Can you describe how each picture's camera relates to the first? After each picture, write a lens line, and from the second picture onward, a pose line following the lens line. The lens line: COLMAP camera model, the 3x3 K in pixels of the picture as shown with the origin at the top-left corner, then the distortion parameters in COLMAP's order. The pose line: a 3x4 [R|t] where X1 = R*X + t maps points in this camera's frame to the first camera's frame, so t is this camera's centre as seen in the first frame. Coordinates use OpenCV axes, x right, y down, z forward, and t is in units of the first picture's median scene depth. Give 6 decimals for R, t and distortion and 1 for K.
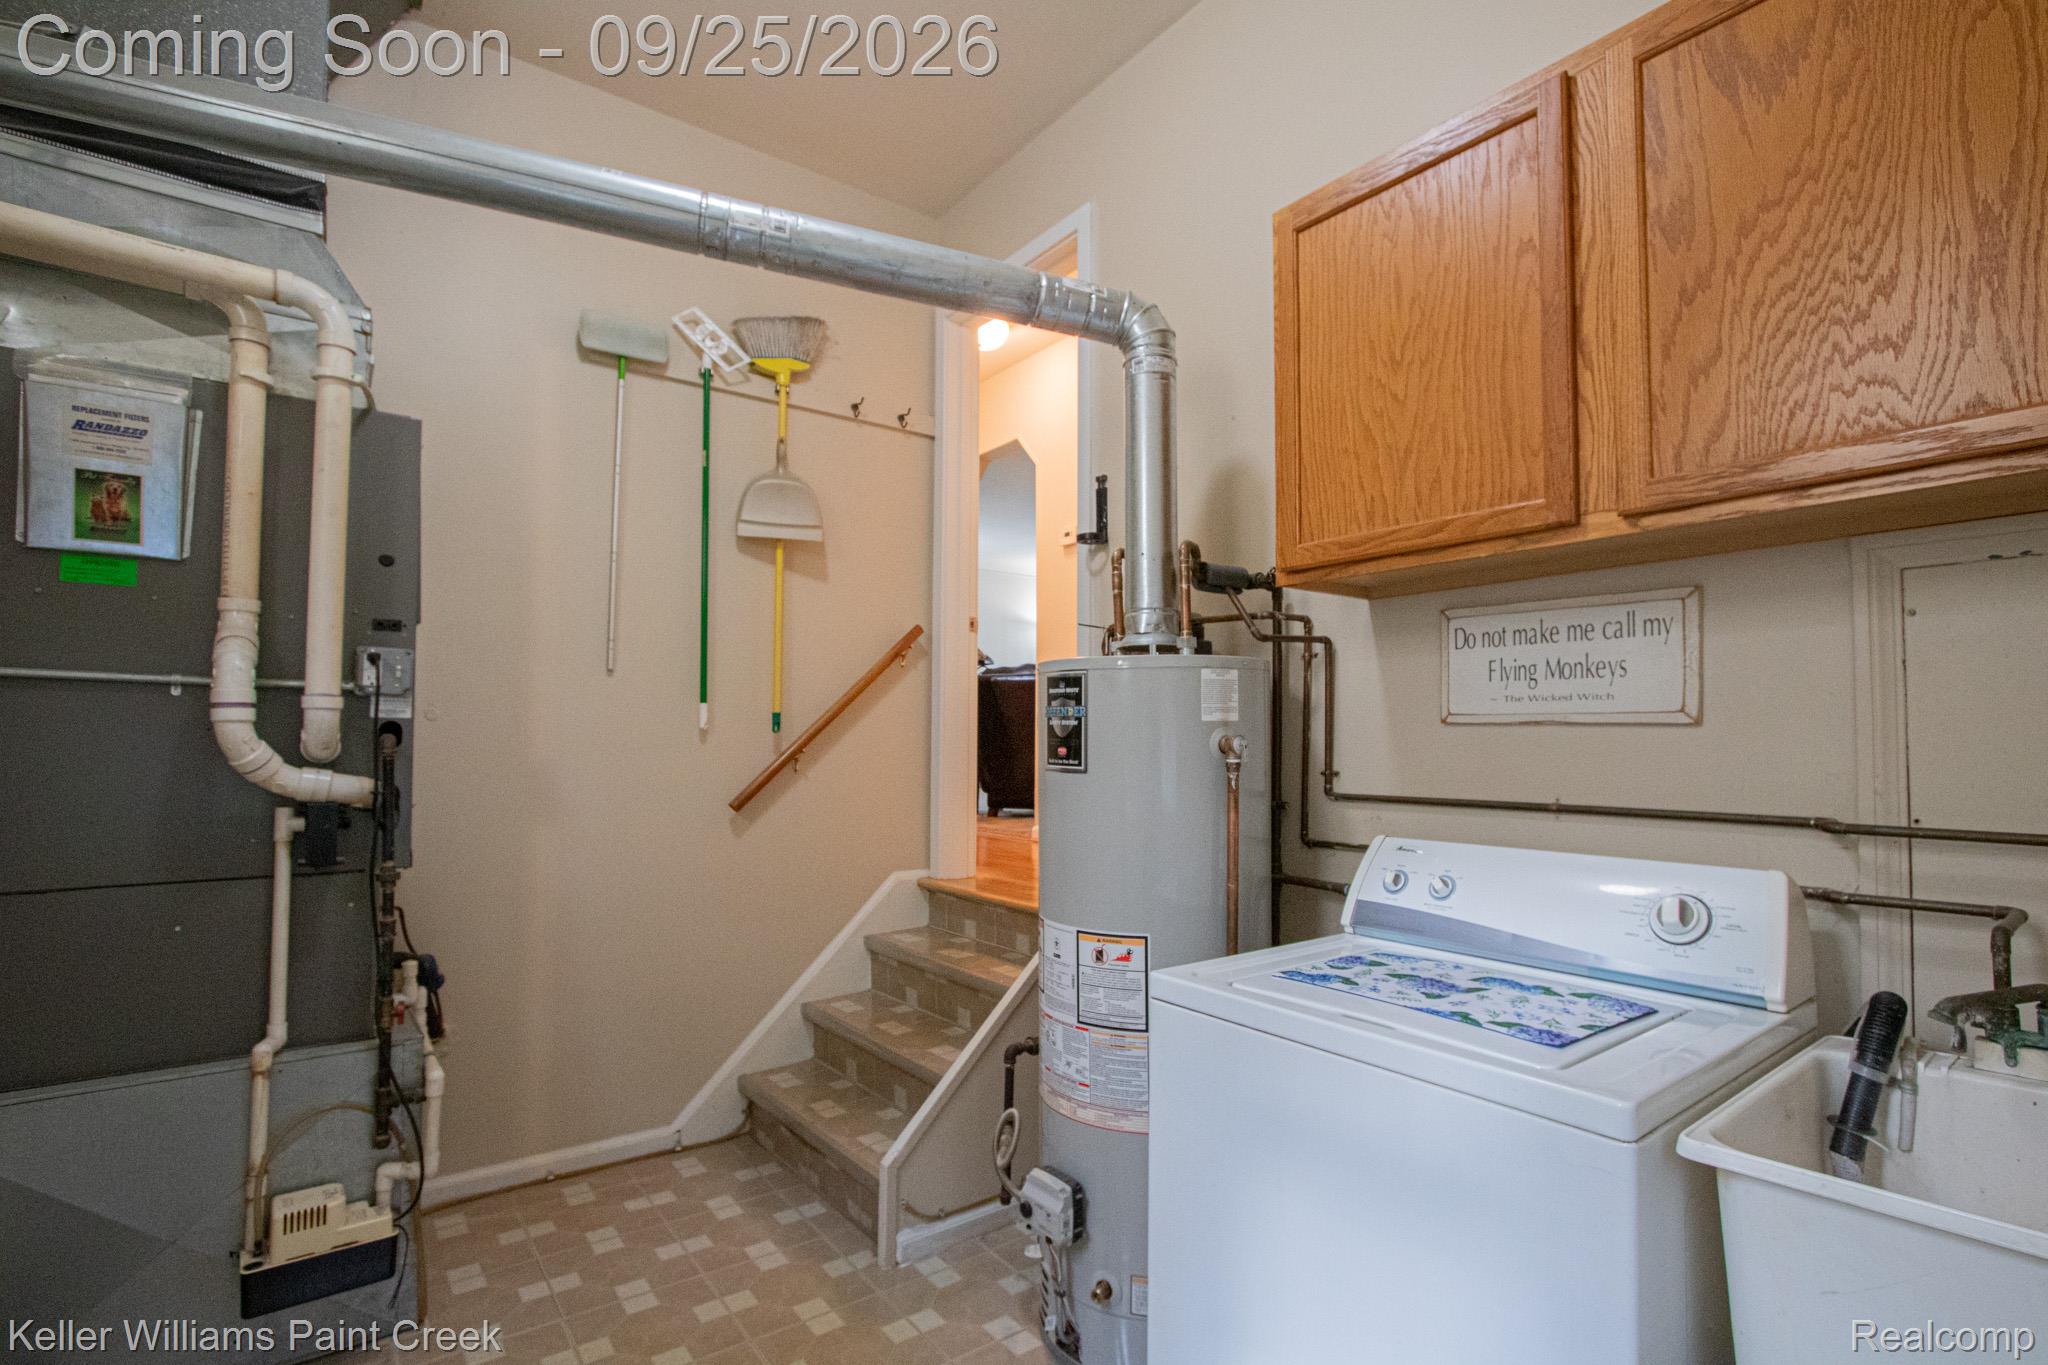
lens RADIAL K [[958.9, 0, 1042.4], [0, 958.9, 702.4], [0, 0, 1]] dist [-0.012355, 0.000658]
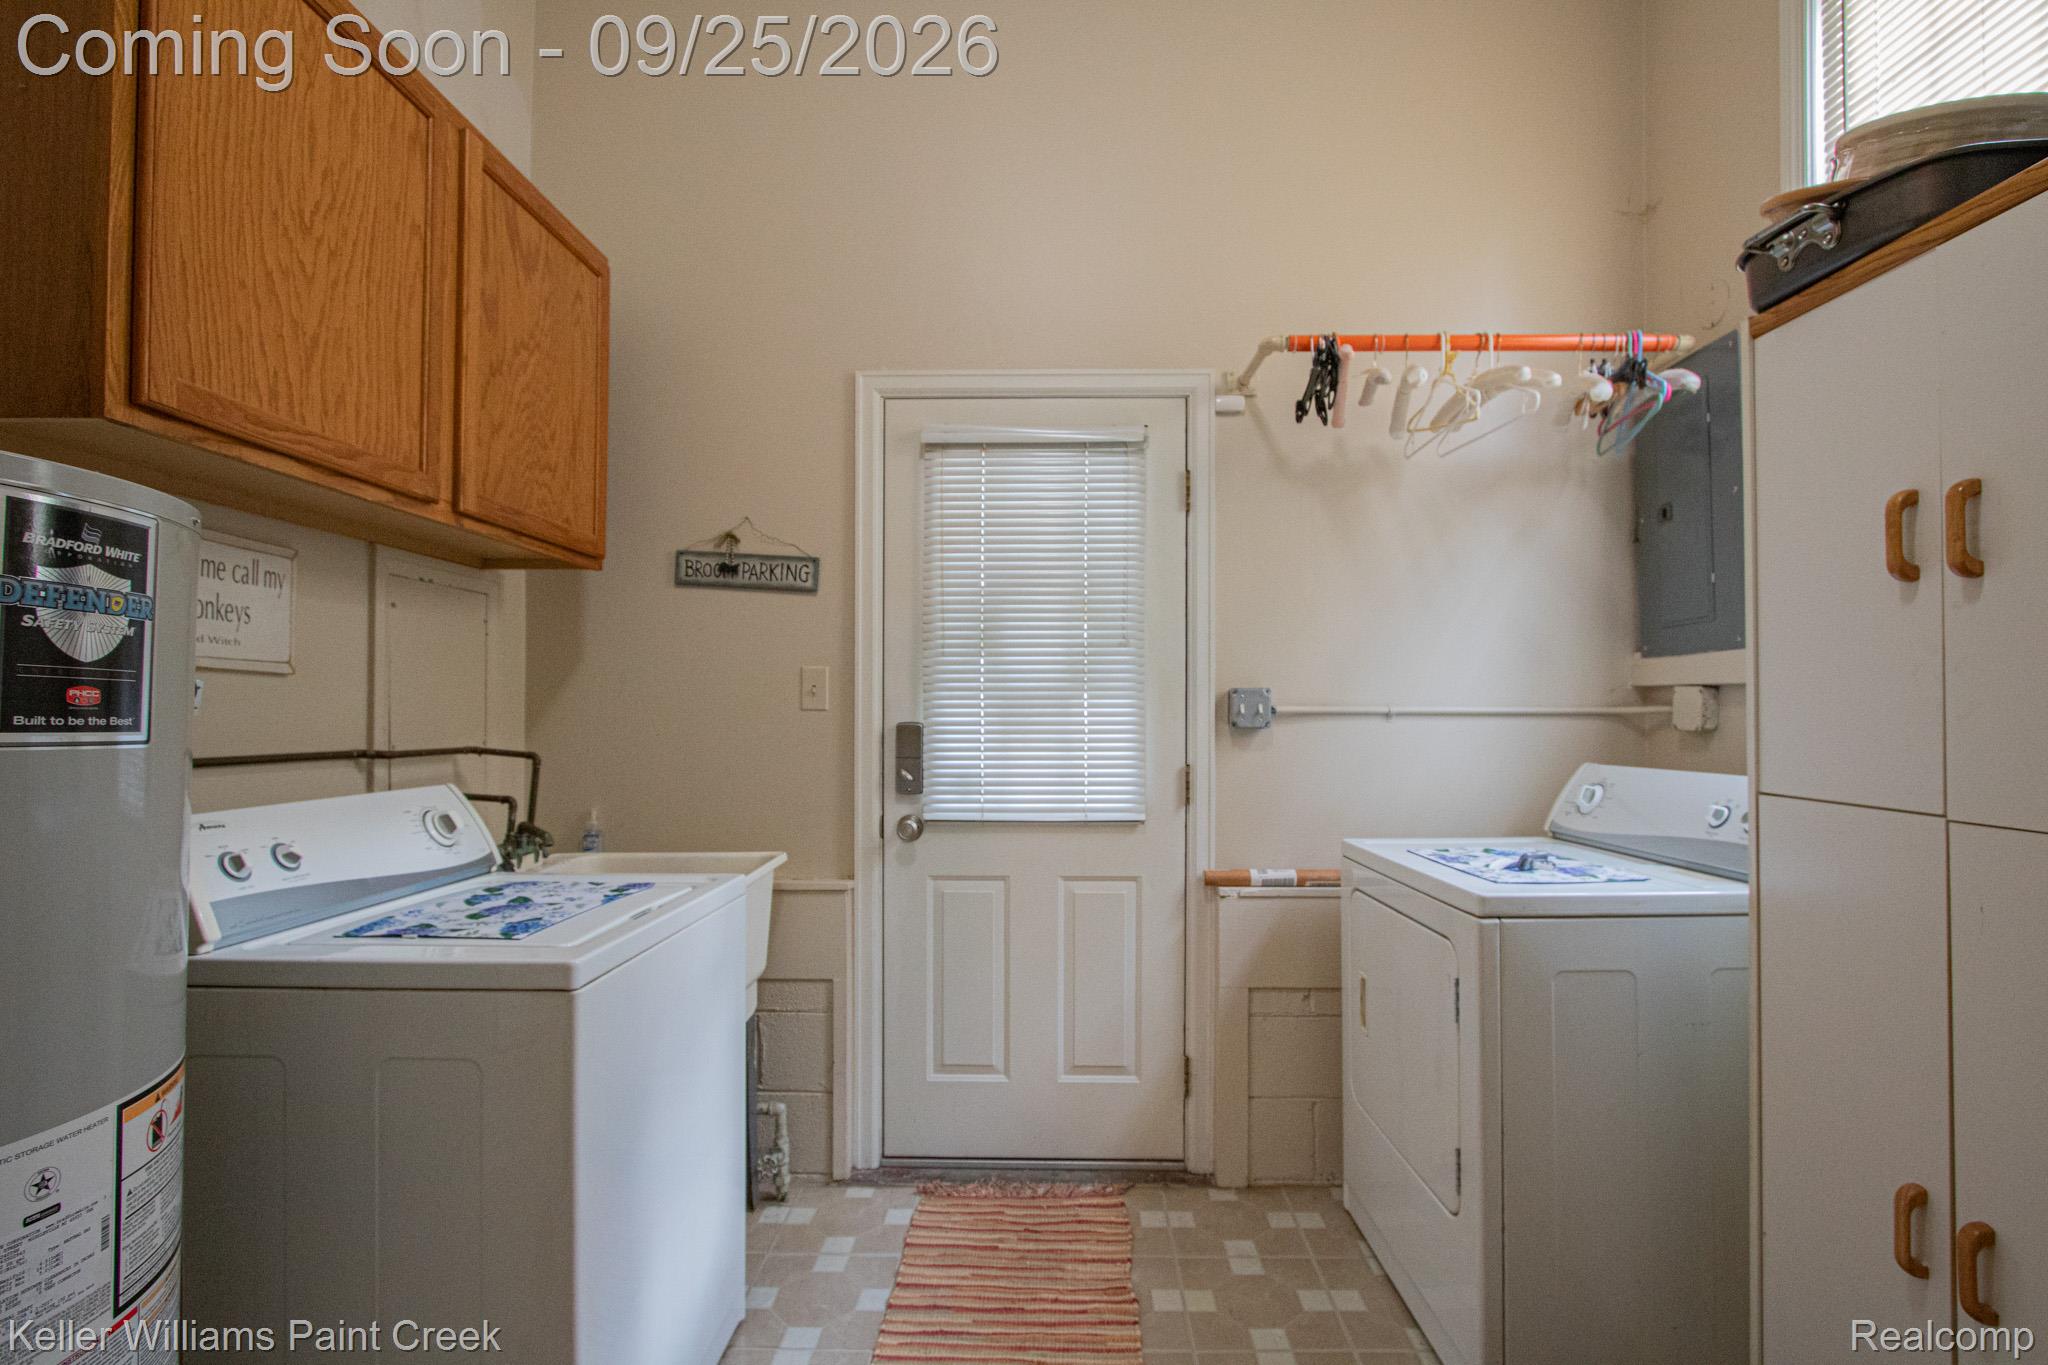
lens RADIAL K [[958.9, 0, 1042.4], [0, 958.9, 702.4], [0, 0, 1]] dist [-0.012355, 0.000658]
pose [[-0.782764, -0.001024, 0.622318, -0.632264], [-0.032550, 0.998697, -0.039298, 0.064782], [-0.621467, -0.051018, -0.781777, 1.223529]]
